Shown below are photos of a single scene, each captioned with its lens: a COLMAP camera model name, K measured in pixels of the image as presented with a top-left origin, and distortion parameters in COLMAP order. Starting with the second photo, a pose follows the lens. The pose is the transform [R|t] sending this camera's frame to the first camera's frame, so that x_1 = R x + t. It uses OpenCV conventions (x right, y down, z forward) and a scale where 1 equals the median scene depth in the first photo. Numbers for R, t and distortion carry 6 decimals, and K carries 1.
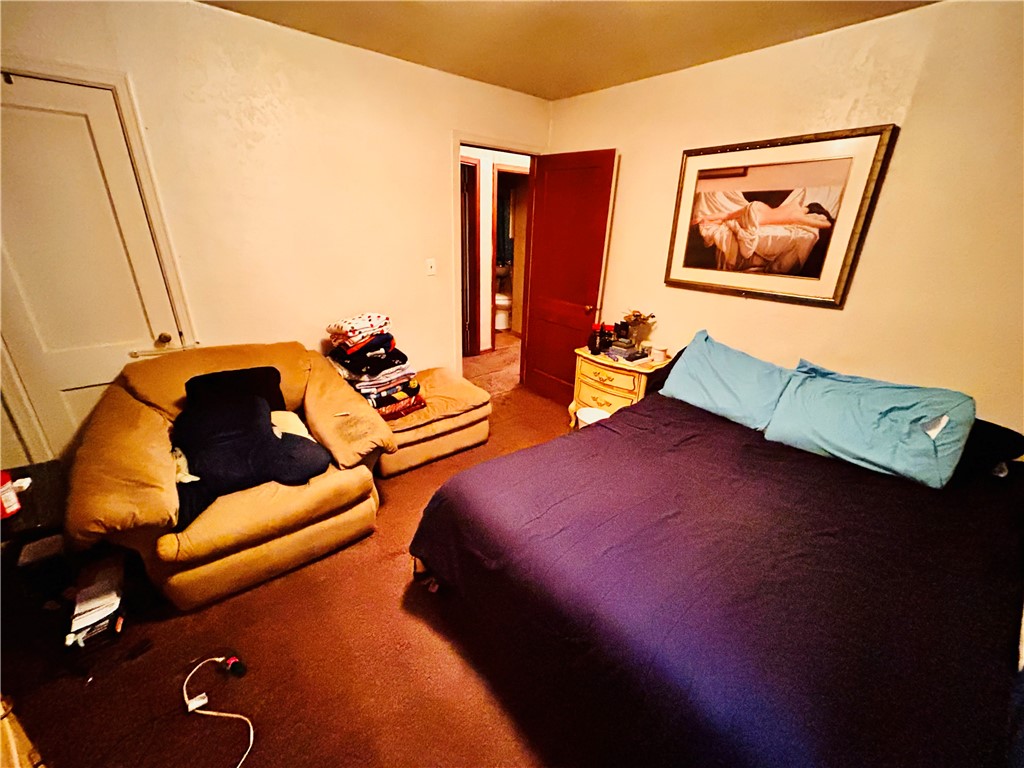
lens RADIAL K [[413.7, 0, 516.4], [0, 413.7, 384.7], [0, 0, 1]] dist [0.004273, 0.000324]
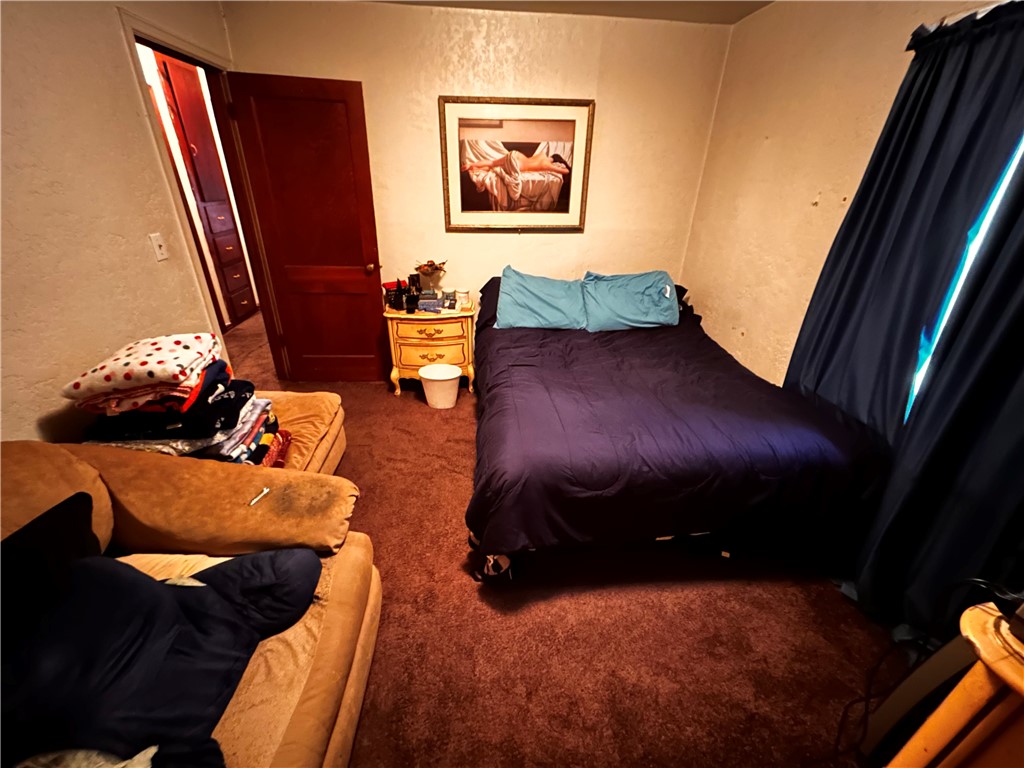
lens RADIAL K [[413.7, 0, 510.1], [0, 413.7, 380.0], [0, 0, 1]] dist [0.004273, 0.000324]
pose [[0.591414, -0.376333, 0.713164, -0.509782], [0.292663, 0.924285, 0.245040, -0.118503], [-0.751384, 0.063796, 0.656774, 0.246704]]
